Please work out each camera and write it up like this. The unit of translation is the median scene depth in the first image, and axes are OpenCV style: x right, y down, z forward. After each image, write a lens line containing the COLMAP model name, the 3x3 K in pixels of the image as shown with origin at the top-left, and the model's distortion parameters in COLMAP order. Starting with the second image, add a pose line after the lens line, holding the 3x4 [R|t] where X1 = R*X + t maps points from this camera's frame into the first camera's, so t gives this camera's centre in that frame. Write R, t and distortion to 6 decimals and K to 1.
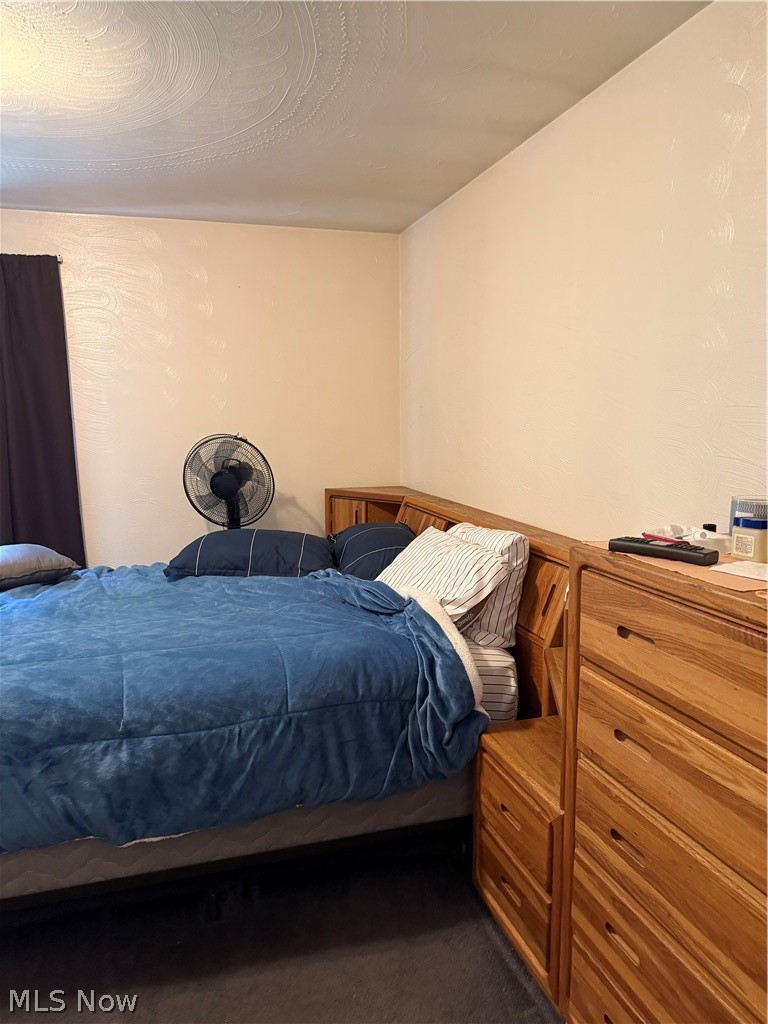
lens RADIAL K [[728.0, 0, 378.0], [0, 728.0, 512.1], [0, 0, 1]] dist [0.049016, -0.061028]
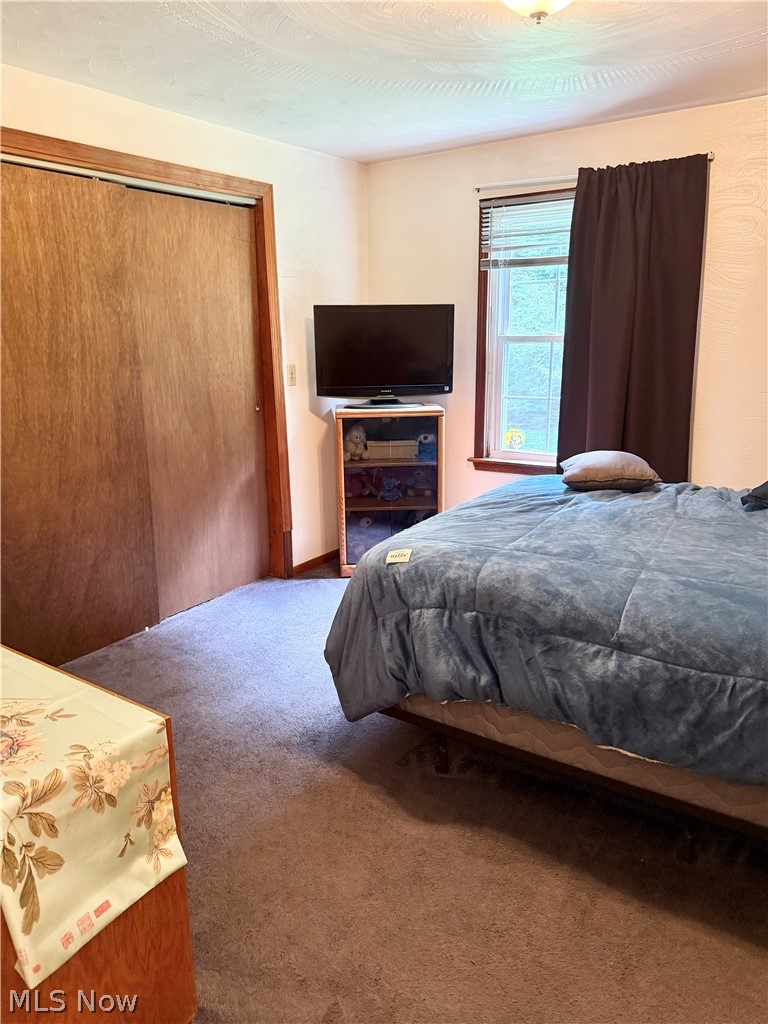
lens RADIAL K [[728.0, 0, 378.0], [0, 728.0, 512.1], [0, 0, 1]] dist [0.049016, -0.061028]
pose [[0.636707, 0.184216, -0.748778, 0.170761], [-0.093307, 0.982315, 0.162329, -0.014903], [0.765440, -0.033490, 0.642635, 0.091948]]
